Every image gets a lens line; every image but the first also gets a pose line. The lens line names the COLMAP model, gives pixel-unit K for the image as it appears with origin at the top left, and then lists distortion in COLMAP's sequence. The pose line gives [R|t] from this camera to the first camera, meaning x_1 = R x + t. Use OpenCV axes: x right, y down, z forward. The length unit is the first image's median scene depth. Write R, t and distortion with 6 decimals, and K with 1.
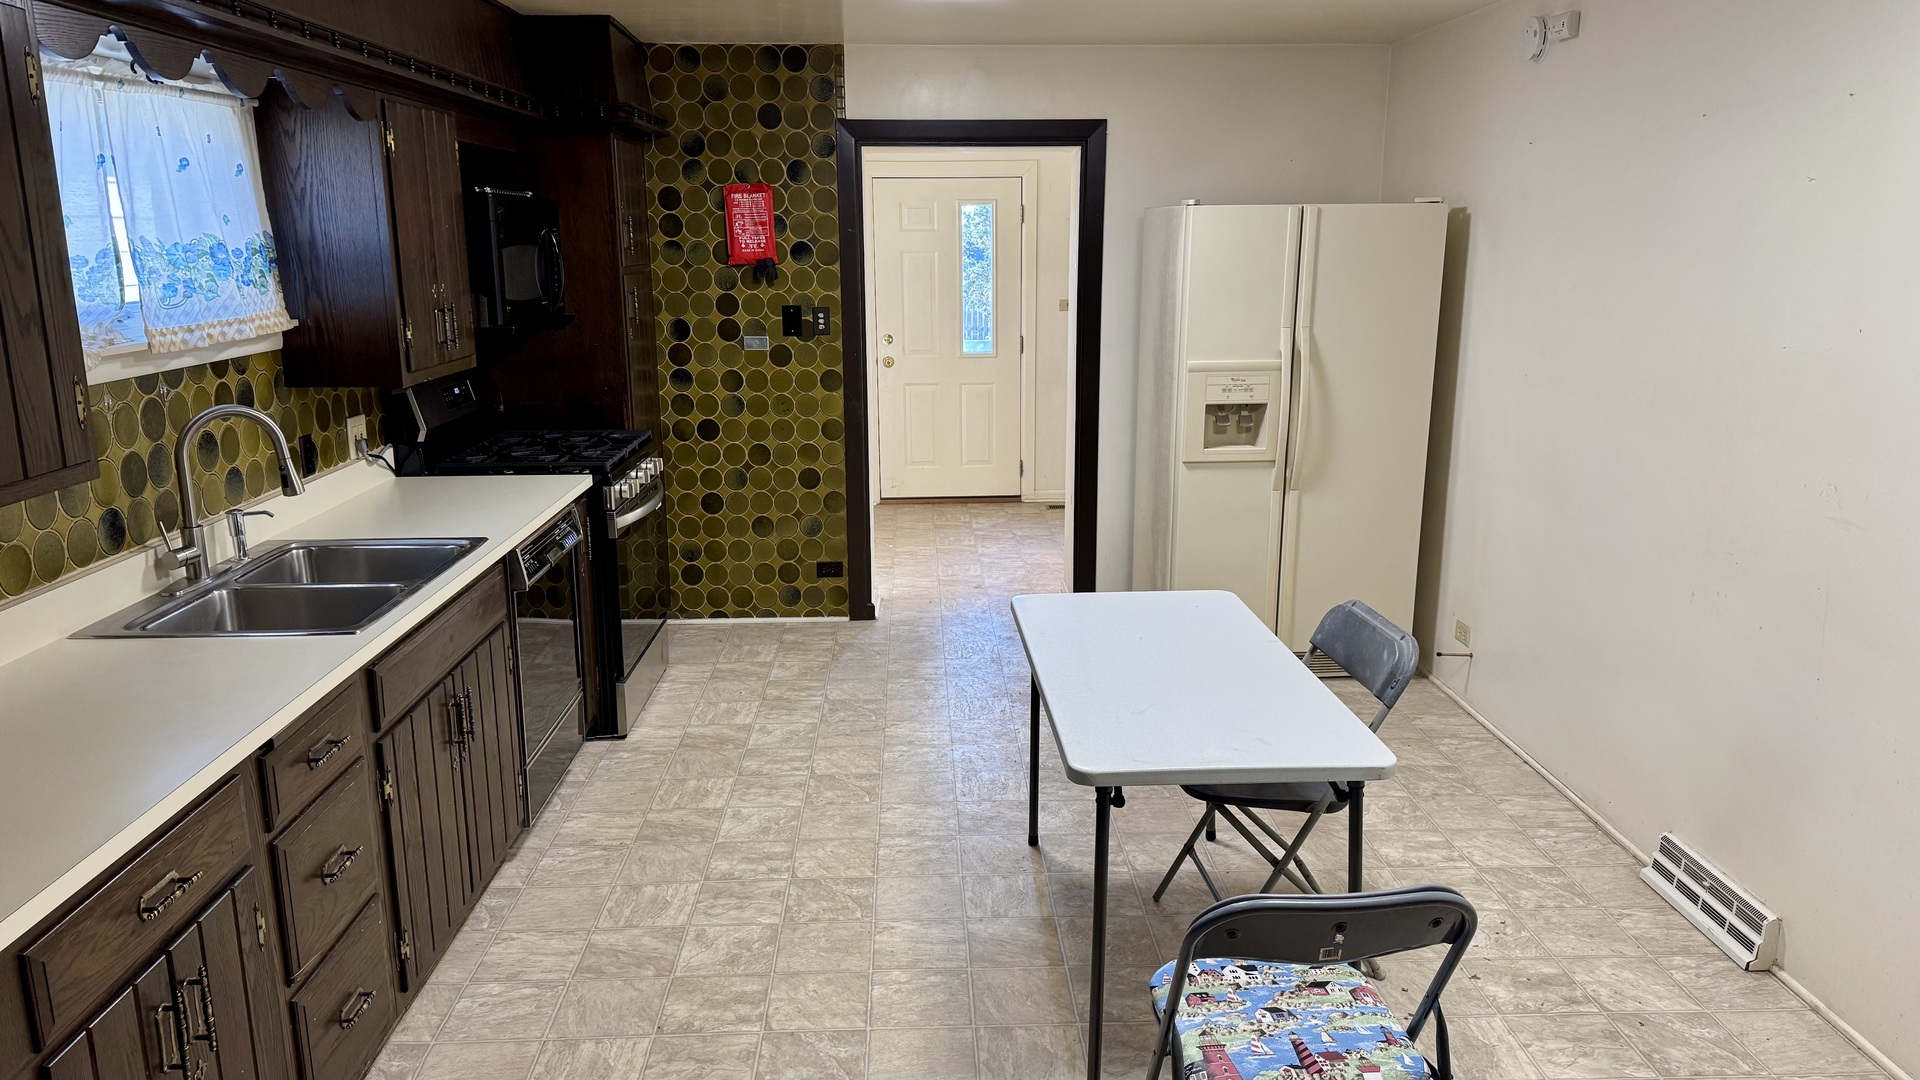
lens RADIAL K [[1322.7, 0, 962.6], [0, 1322.7, 548.4], [0, 0, 1]] dist [0.166649, -0.253713]
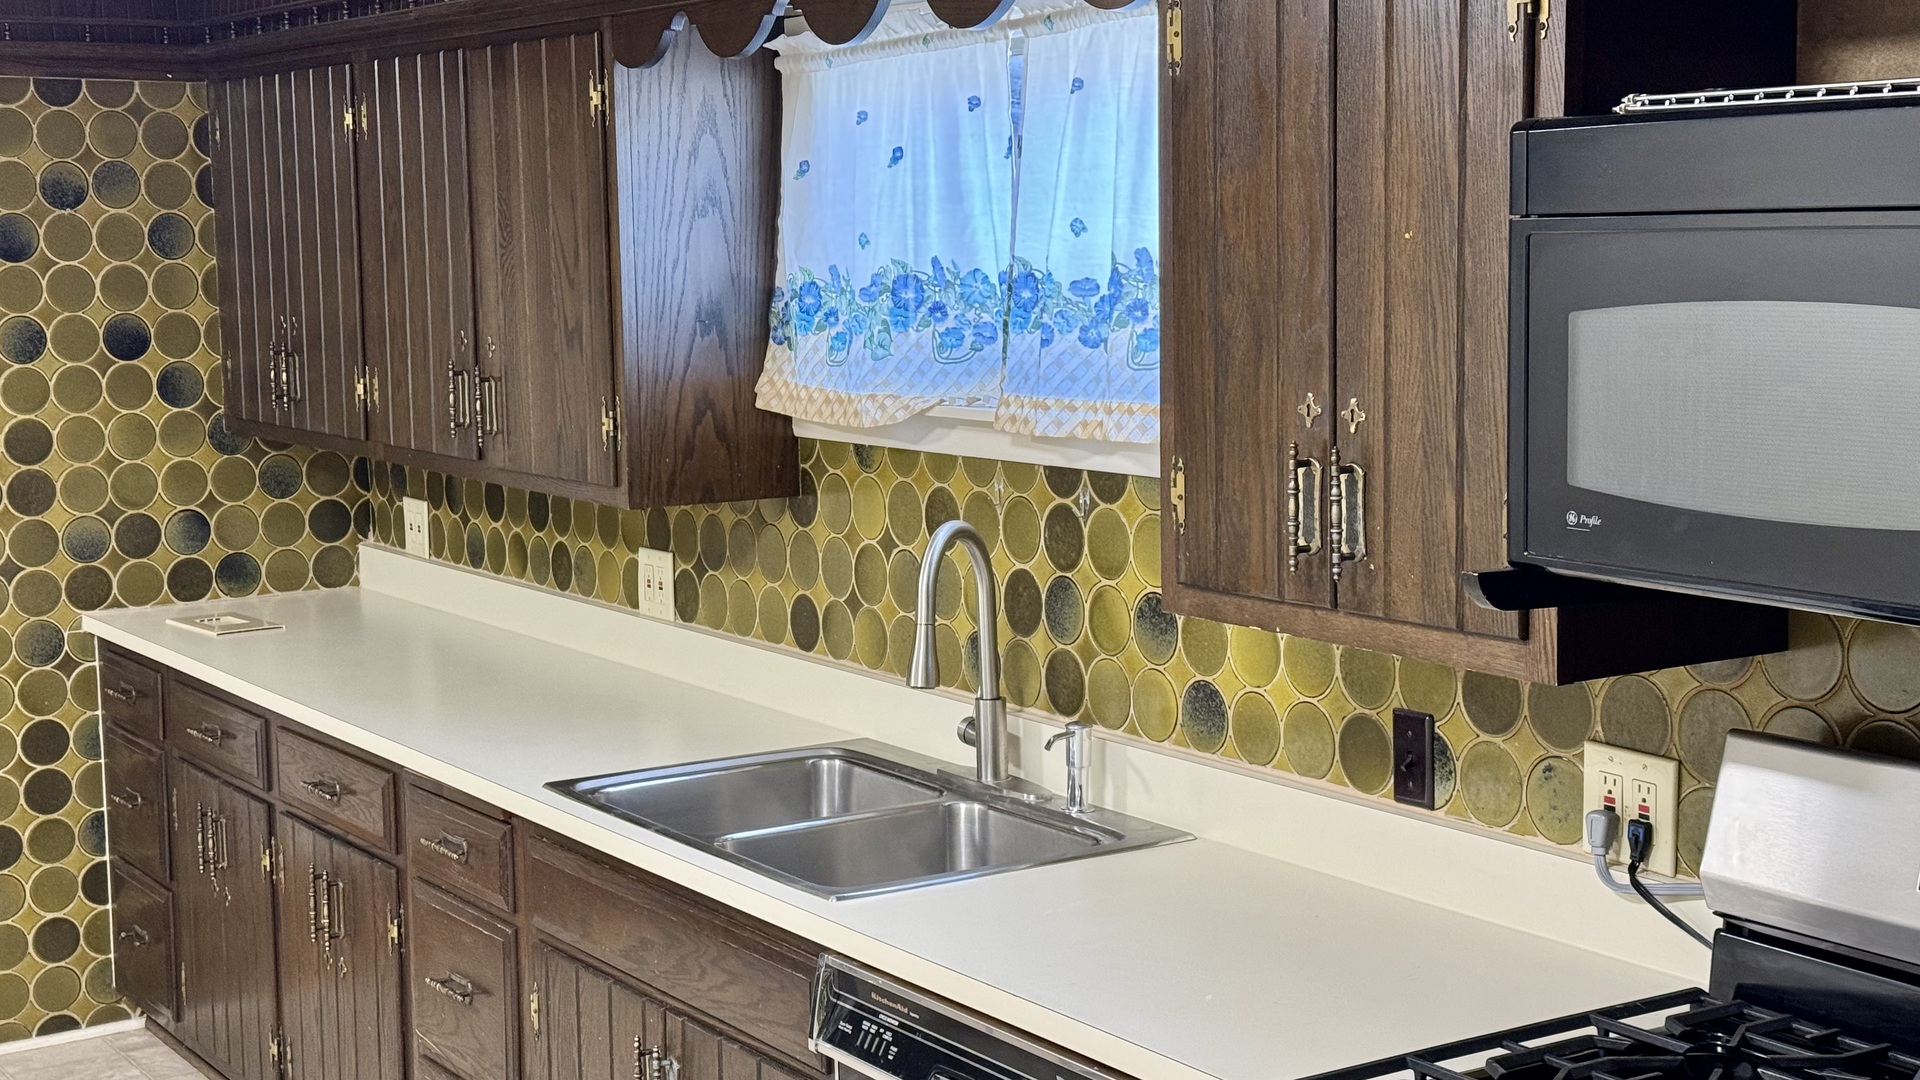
lens RADIAL K [[2802.8, 0, 960.0], [0, 2802.8, 540.0], [0, 0, 1]] dist [-0.538031, -0.015367]
pose [[-0.875470, 0.110962, -0.470360, 0.028857], [-0.056921, 0.942834, 0.328367, -0.276672], [0.479908, 0.314249, -0.819107, 1.093546]]
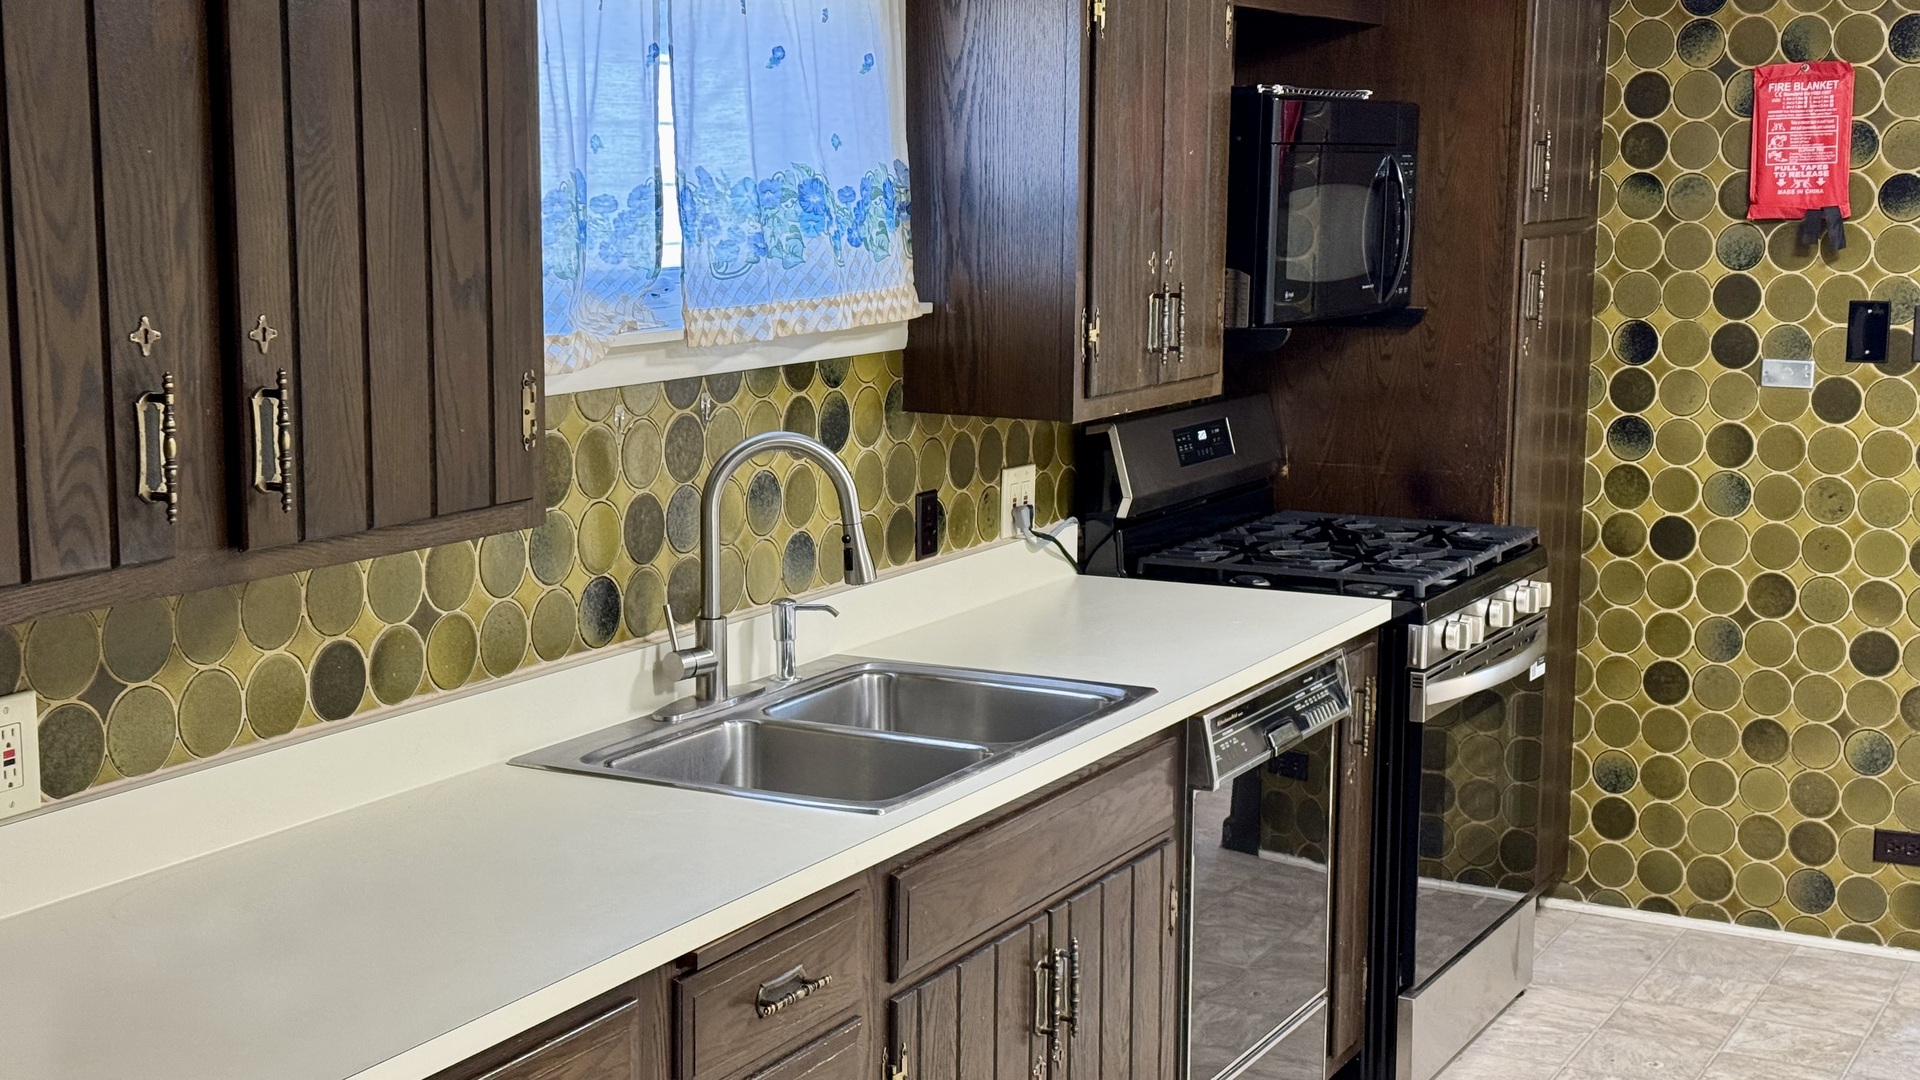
lens RADIAL K [[2636.7, 0, 959.7], [0, 2636.7, 557.7], [0, 0, 1]] dist [0.146977, -0.131883]
pose [[0.867223, 0.085470, -0.490530, 0.074924], [-0.124398, 0.991107, -0.047237, 0.000155], [0.482130, 0.101986, 0.870143, -0.013536]]
